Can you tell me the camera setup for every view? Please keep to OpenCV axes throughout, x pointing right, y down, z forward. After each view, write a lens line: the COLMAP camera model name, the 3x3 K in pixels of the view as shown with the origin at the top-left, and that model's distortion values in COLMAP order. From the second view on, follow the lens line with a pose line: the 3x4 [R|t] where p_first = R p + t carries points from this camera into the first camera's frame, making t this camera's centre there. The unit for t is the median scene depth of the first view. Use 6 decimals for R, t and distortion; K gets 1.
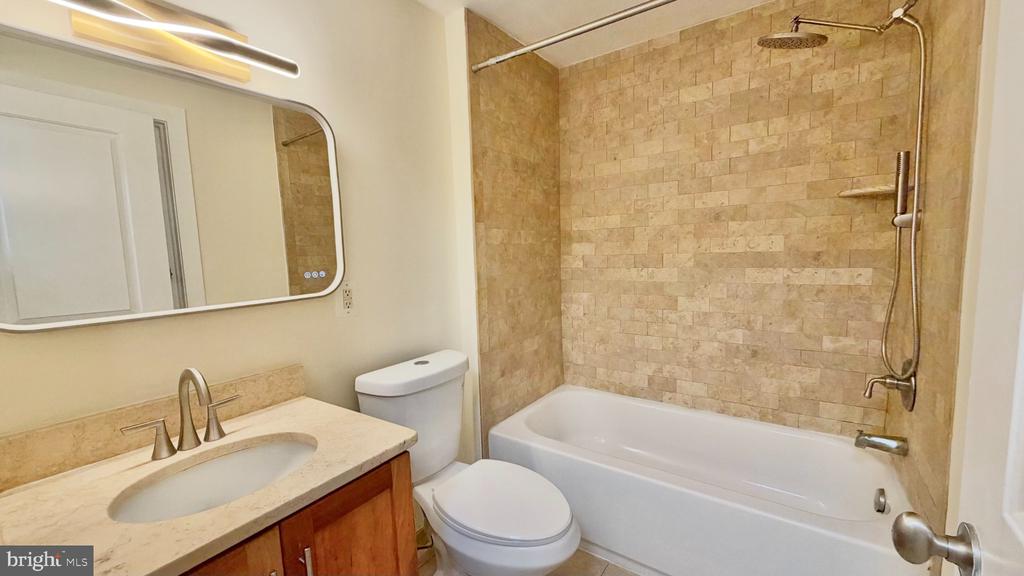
lens RADIAL K [[408.2, 0, 513.1], [0, 408.2, 290.1], [0, 0, 1]] dist [-0.001525, 0.000594]
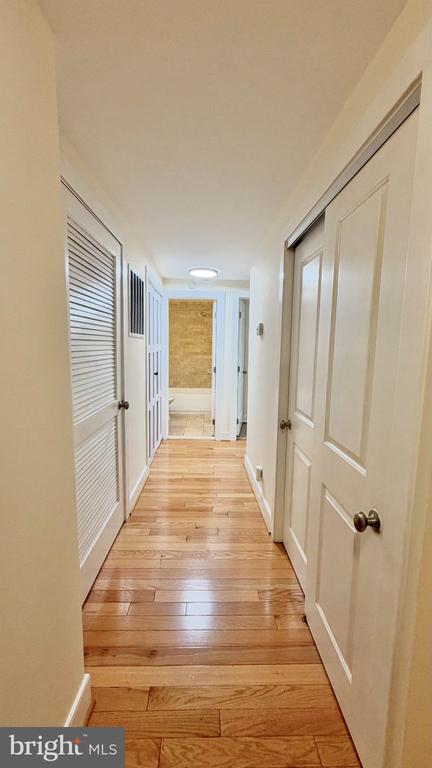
lens RADIAL K [[306.2, 0, 216.2], [0, 306.2, 382.2], [0, 0, 1]] dist [-0.001525, 0.000594]
pose [[0.798423, -0.028440, 0.601425, -1.335840], [0.020494, 0.999589, 0.020062, 0.188557], [-0.601748, -0.003692, 0.798677, -1.948784]]
